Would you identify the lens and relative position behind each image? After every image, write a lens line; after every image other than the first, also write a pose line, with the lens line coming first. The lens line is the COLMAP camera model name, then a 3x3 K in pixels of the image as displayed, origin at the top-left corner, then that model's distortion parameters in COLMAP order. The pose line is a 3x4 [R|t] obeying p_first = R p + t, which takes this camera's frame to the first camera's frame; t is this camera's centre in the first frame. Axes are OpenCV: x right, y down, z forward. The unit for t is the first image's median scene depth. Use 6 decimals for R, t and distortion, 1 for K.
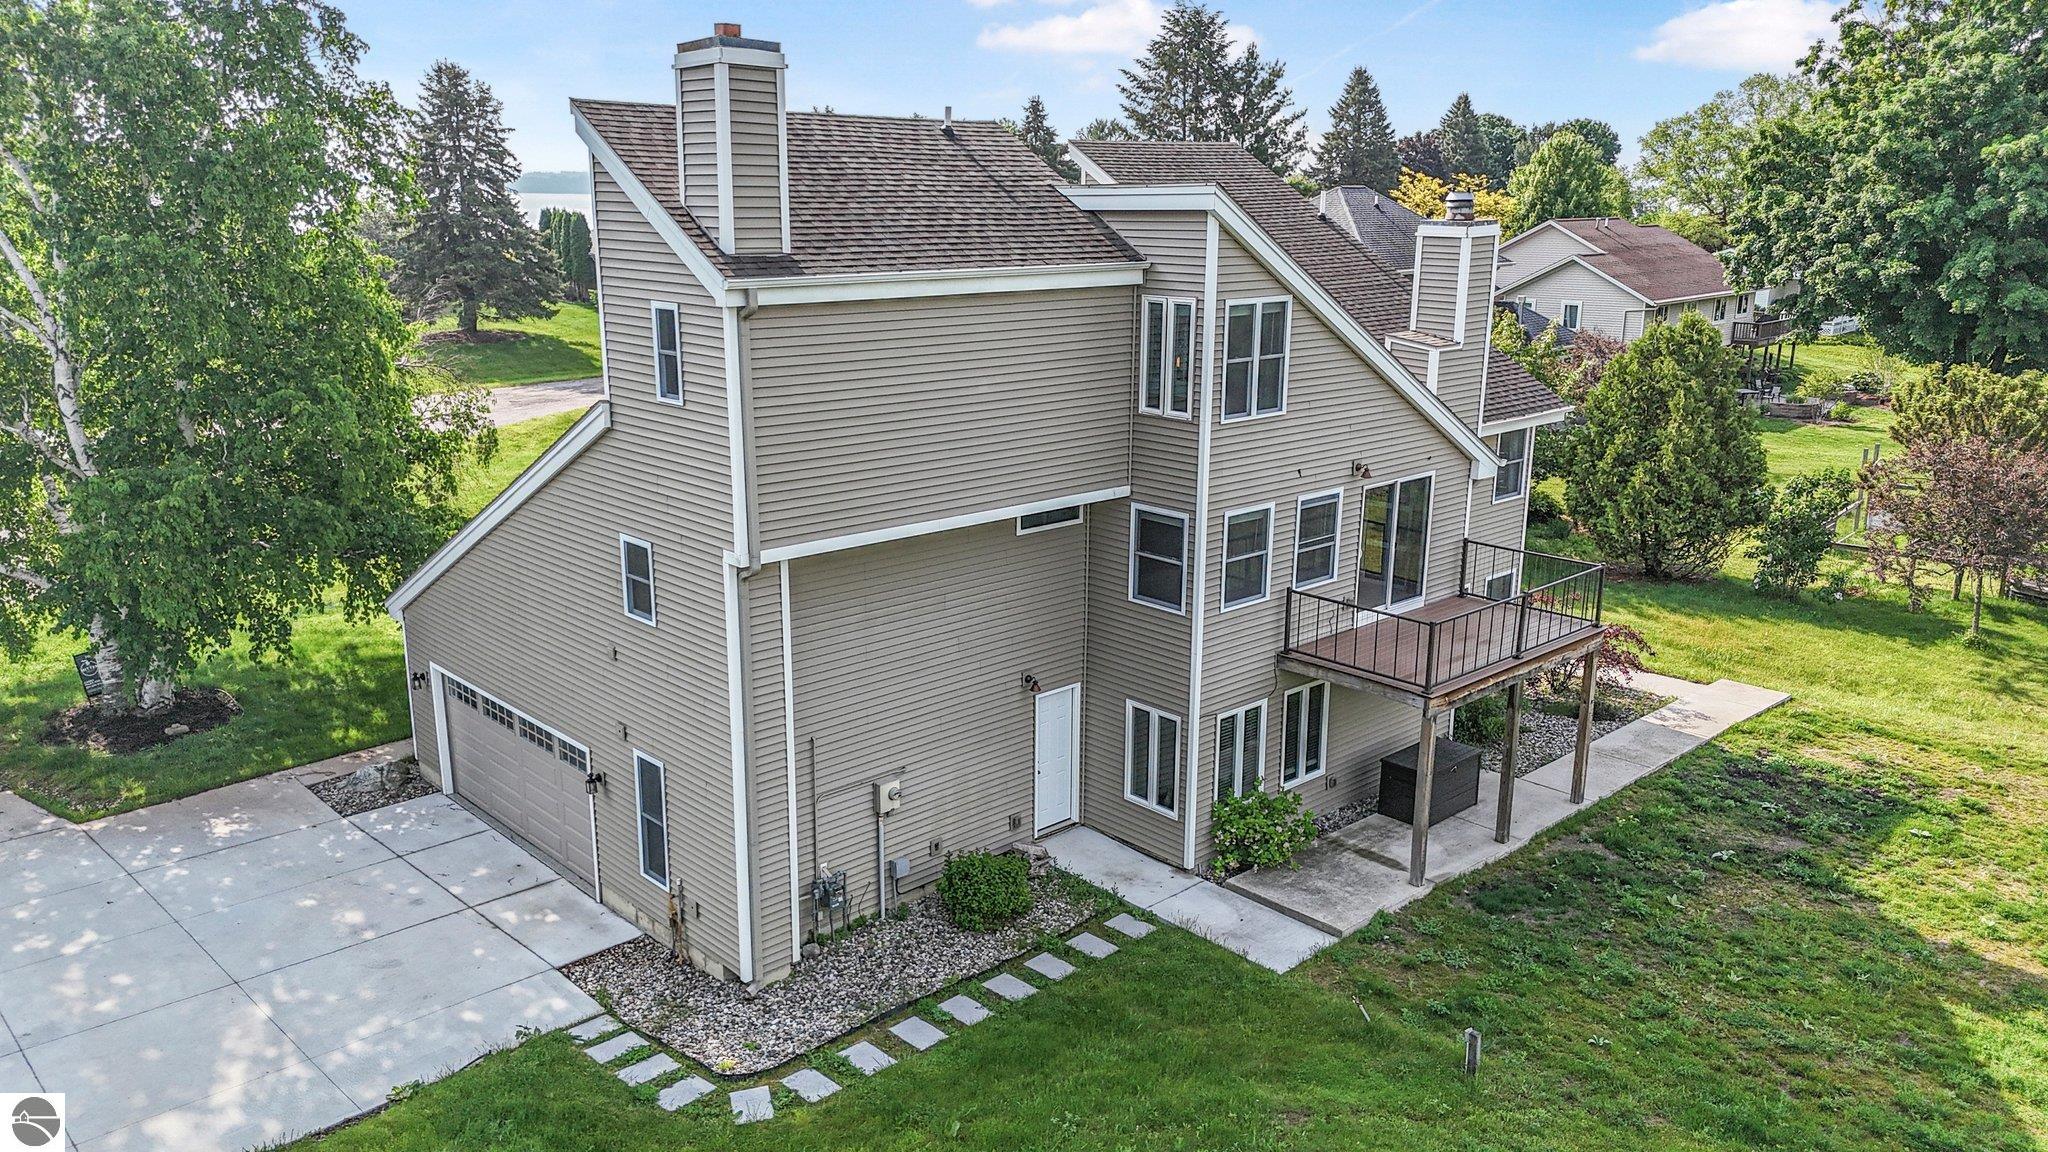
lens RADIAL K [[1520.9, 0, 1024.0], [0, 1520.9, 576.0], [0, 0, 1]] dist [0.034512, -0.001921]
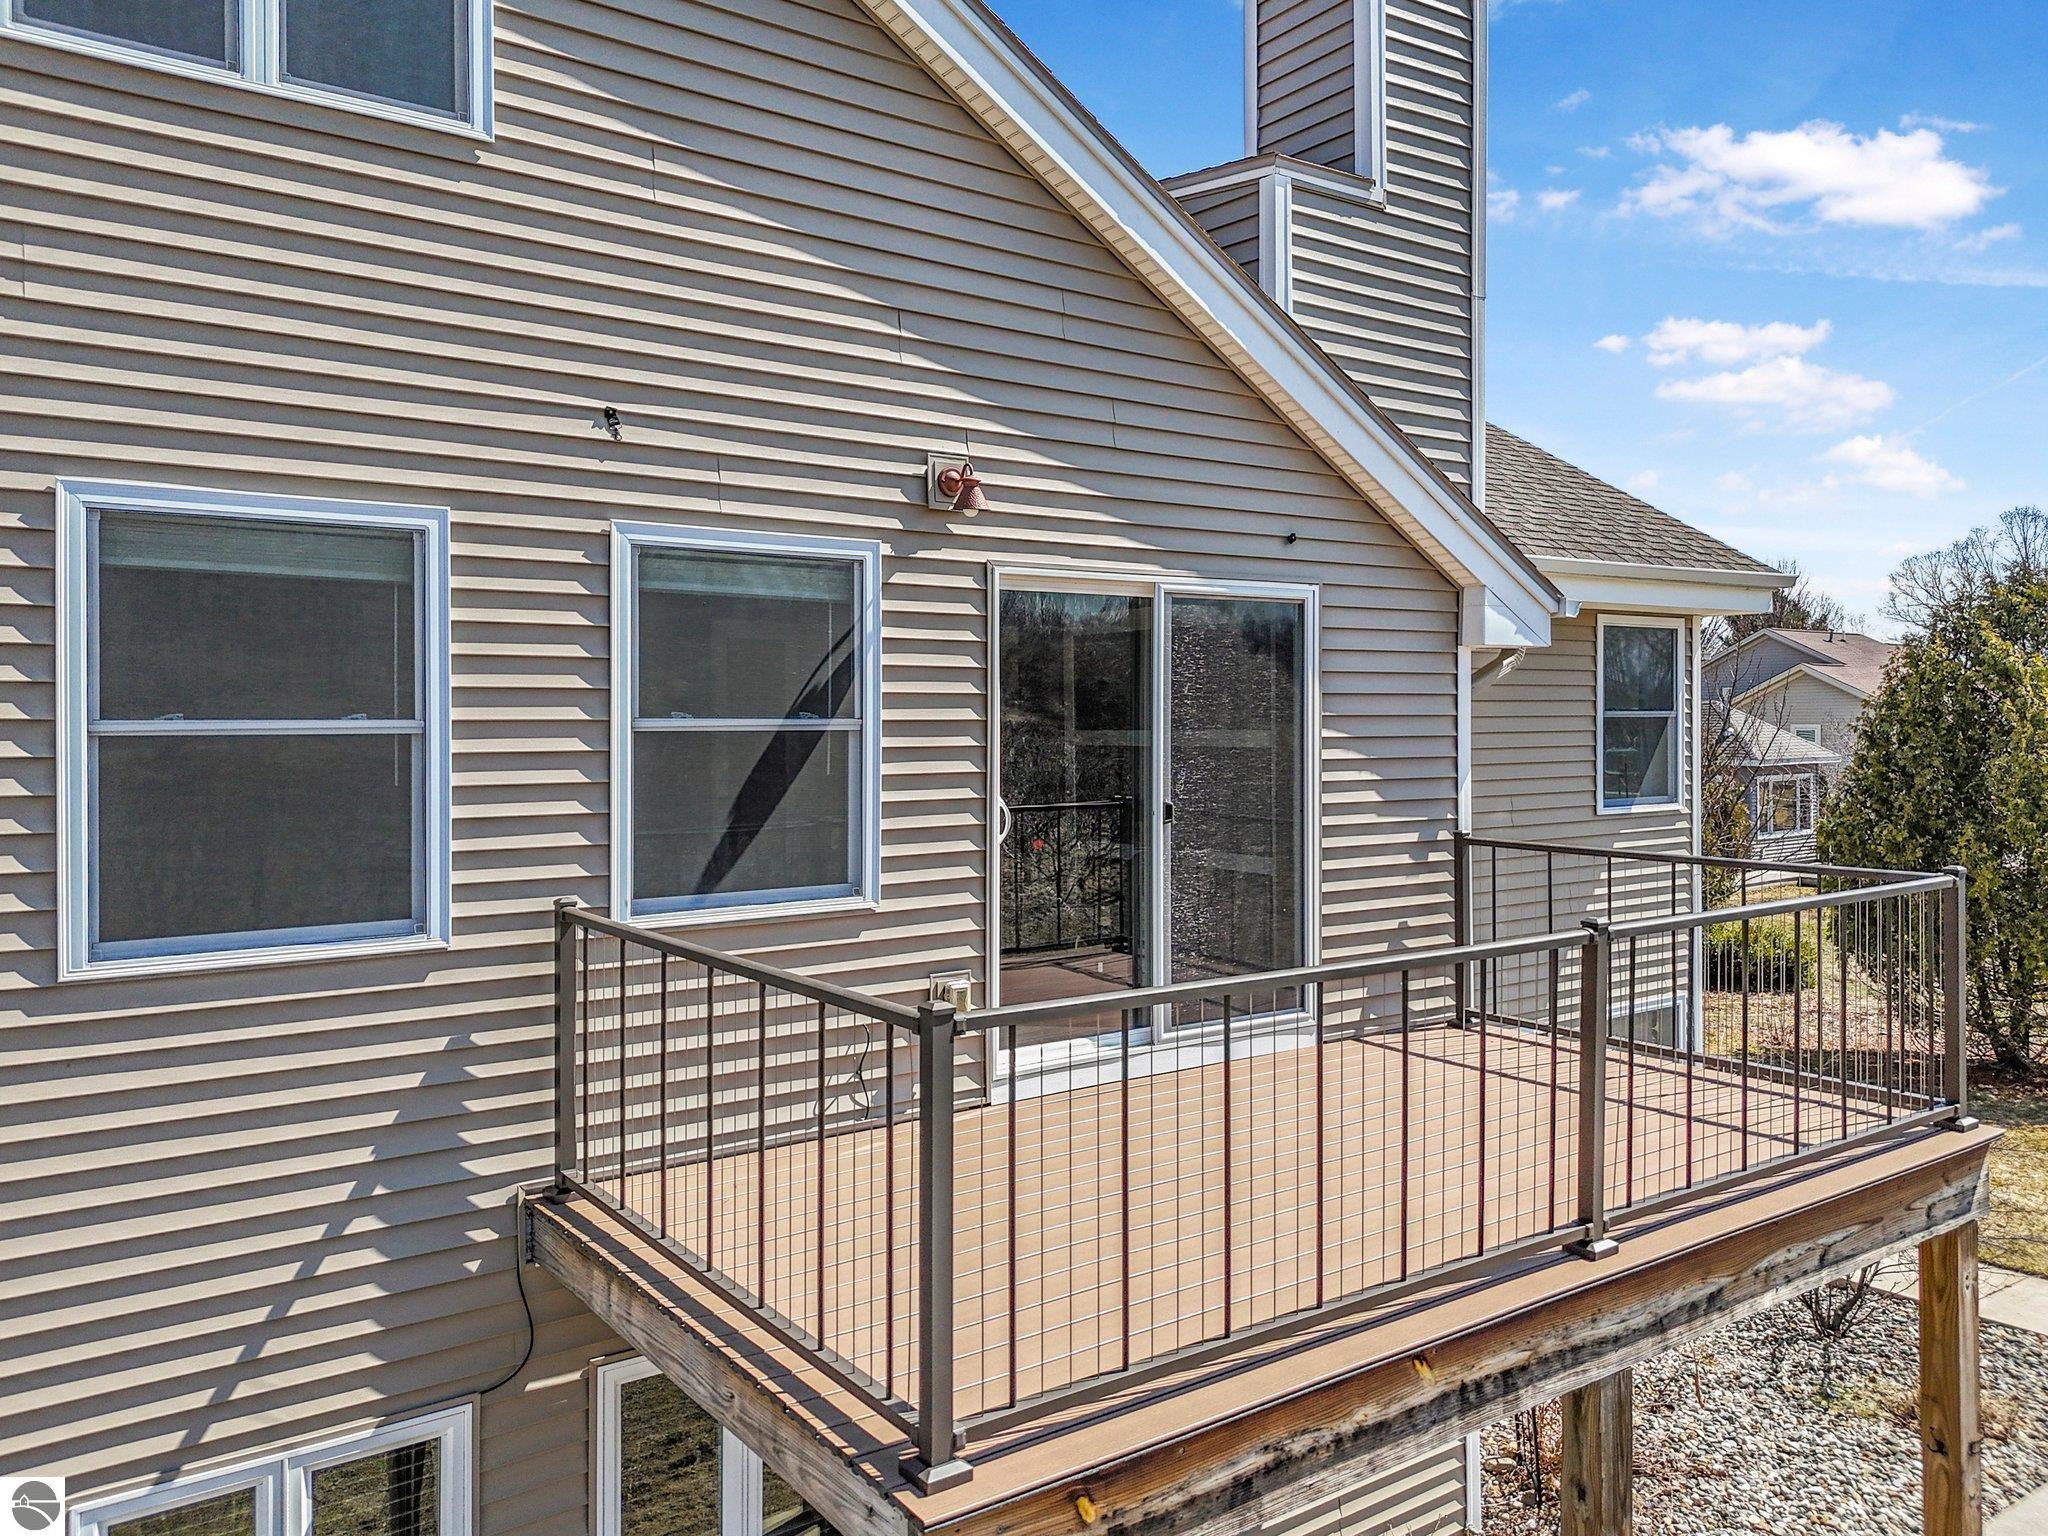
lens RADIAL K [[1529.6, 0, 1033.2], [0, 1529.6, 716.9], [0, 0, 1]] dist [0.076915, -0.084211]
pose [[0.991906, -0.010371, -0.126554, 0.283053], [-0.021664, 0.968225, -0.249142, 0.038429], [0.125116, 0.249867, 0.960163, 0.791226]]
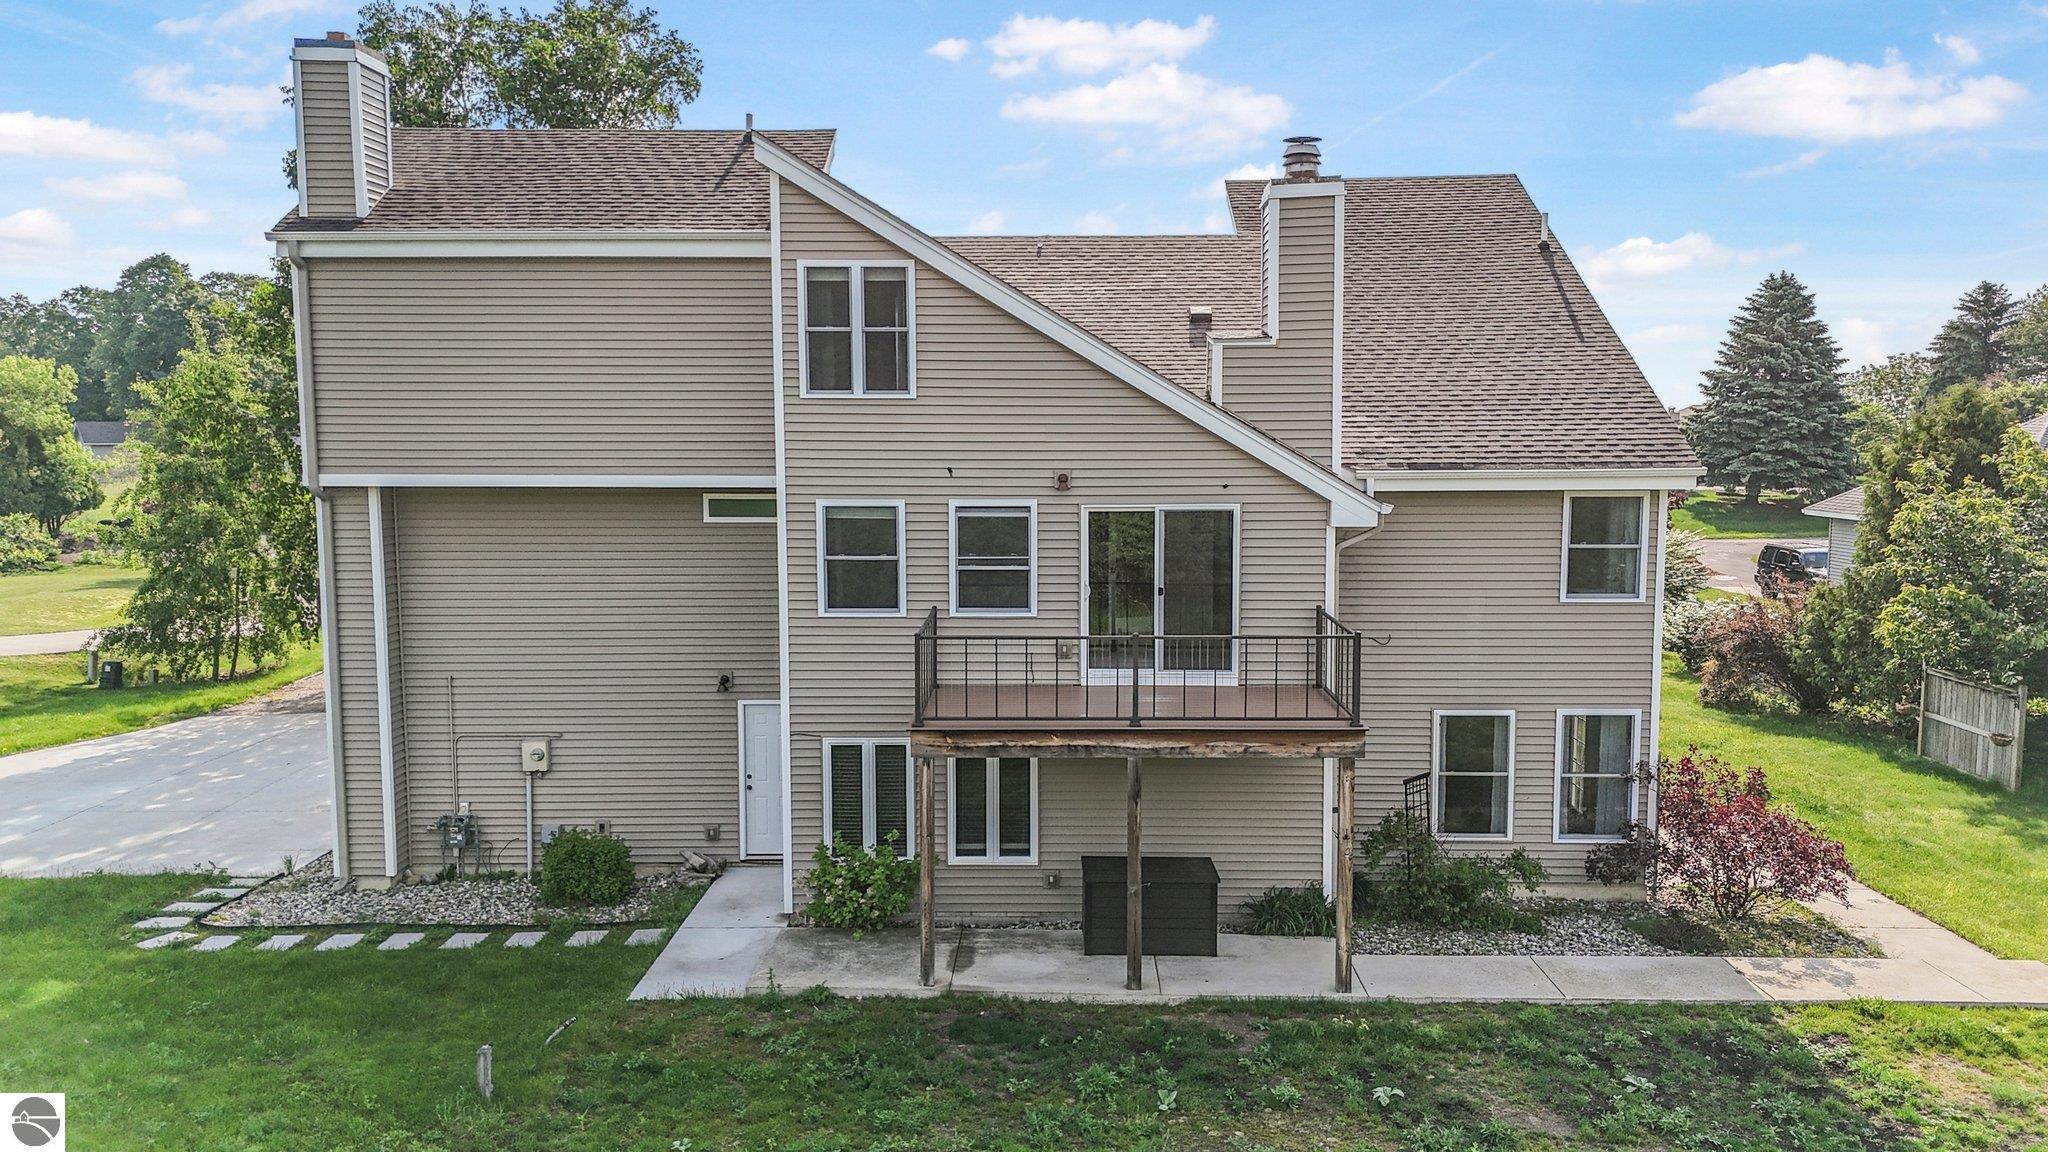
lens RADIAL K [[1520.9, 0, 1024.0], [0, 1520.9, 576.0], [0, 0, 1]] dist [0.034512, -0.001921]
pose [[0.716914, 0.060740, -0.694510, 0.811369], [-0.168687, 0.981709, -0.088271, 0.057817], [0.676446, 0.180437, 0.714047, 0.439609]]
